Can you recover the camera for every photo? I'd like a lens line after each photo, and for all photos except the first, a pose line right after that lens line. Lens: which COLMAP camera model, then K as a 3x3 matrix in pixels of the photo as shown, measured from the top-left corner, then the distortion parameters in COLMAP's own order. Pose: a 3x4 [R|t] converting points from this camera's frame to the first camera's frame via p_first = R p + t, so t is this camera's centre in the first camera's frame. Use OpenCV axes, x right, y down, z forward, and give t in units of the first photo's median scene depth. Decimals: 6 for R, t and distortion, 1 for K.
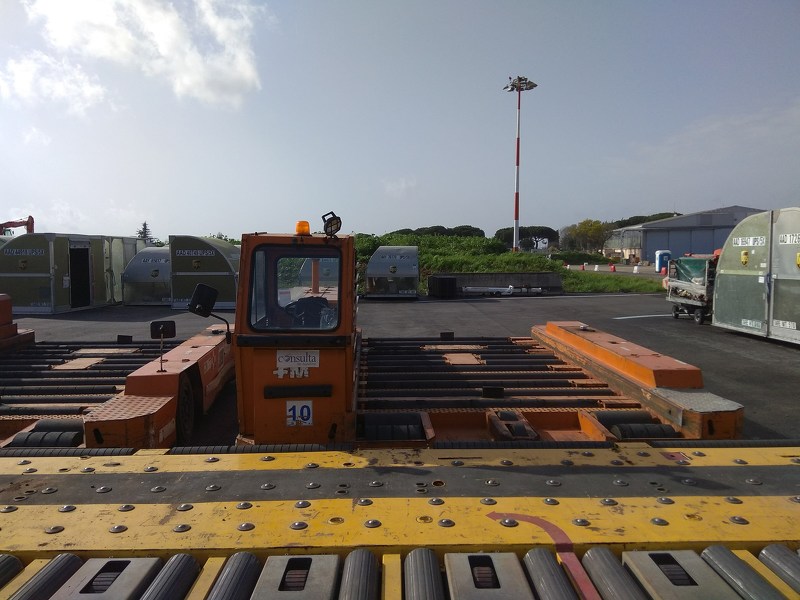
lens RADIAL K [[627.5, 0, 400.2], [0, 627.5, 303.6], [0, 0, 1]] dist [0.061164, -0.073999]
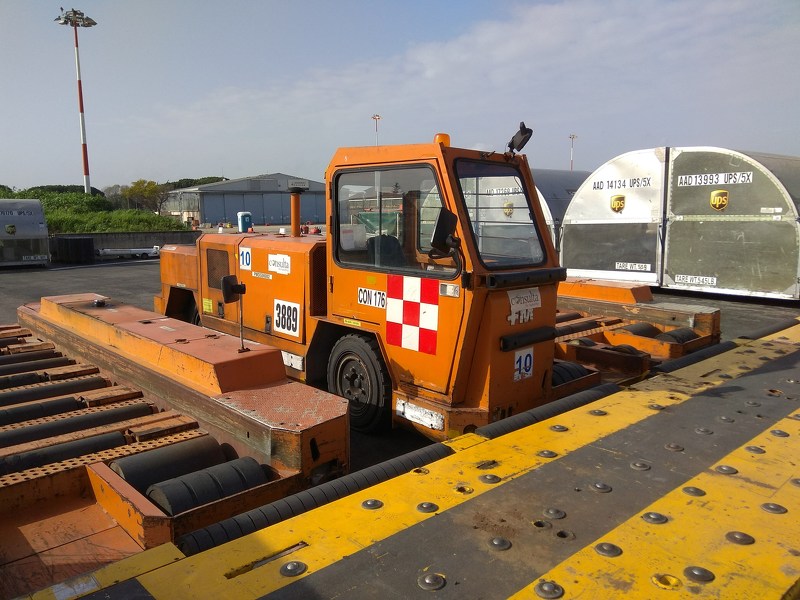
lens RADIAL K [[627.5, 0, 397.4], [0, 627.5, 294.7], [0, 0, 1]] dist [0.061164, -0.073999]
pose [[0.748065, -0.083266, 0.658381, -0.163791], [0.056527, 0.996487, 0.061799, 0.004061], [-0.661213, -0.009013, 0.750144, 0.095446]]
